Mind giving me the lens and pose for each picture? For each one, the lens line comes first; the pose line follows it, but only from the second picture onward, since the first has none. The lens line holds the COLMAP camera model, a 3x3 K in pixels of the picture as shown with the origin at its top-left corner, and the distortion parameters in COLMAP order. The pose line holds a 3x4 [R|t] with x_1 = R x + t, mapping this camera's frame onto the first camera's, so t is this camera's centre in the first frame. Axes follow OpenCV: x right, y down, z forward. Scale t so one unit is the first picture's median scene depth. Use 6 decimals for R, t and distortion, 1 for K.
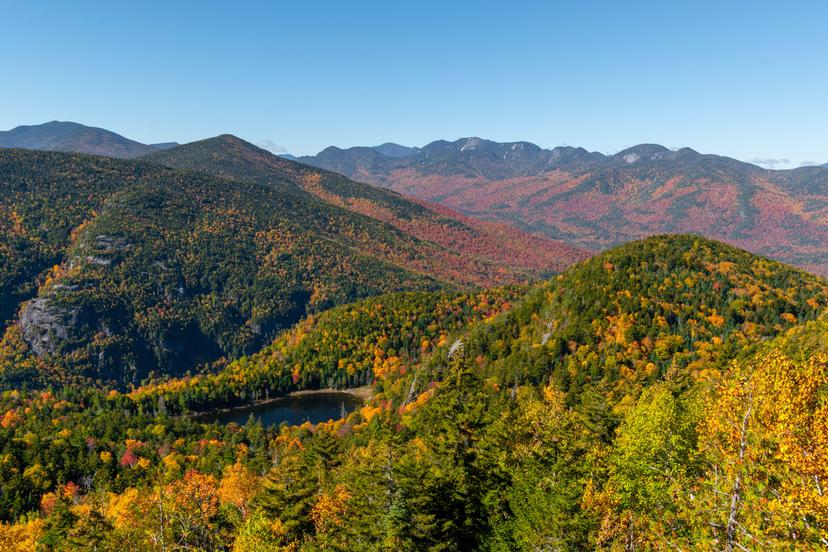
lens RADIAL K [[685.1, 0, 416.7], [0, 685.1, 274.0], [0, 0, 1]] dist [0.000356, 0.000263]
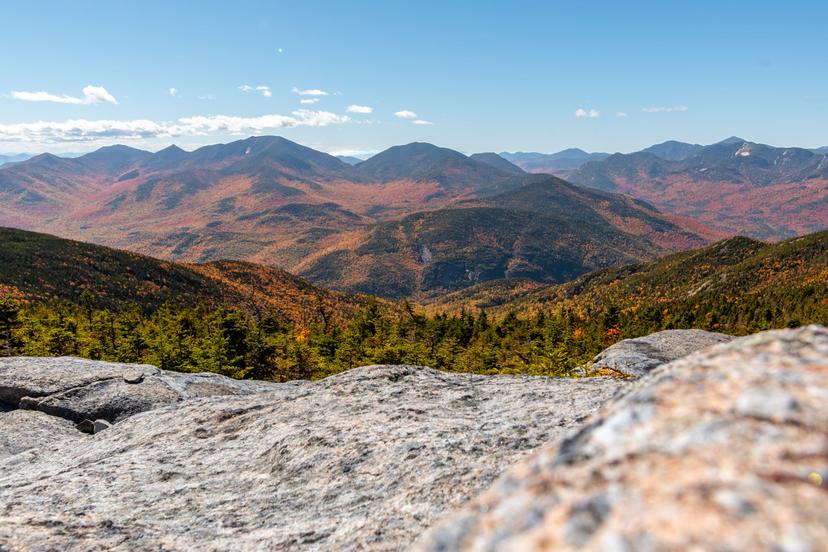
lens RADIAL K [[685.1, 0, 416.7], [0, 685.1, 274.0], [0, 0, 1]] dist [0.000356, 0.000263]
pose [[0.920457, 0.053664, -0.387141, 0.183658], [-0.041588, 0.998353, 0.039510, -0.039136], [0.388624, -0.020267, 0.921174, -1.590884]]
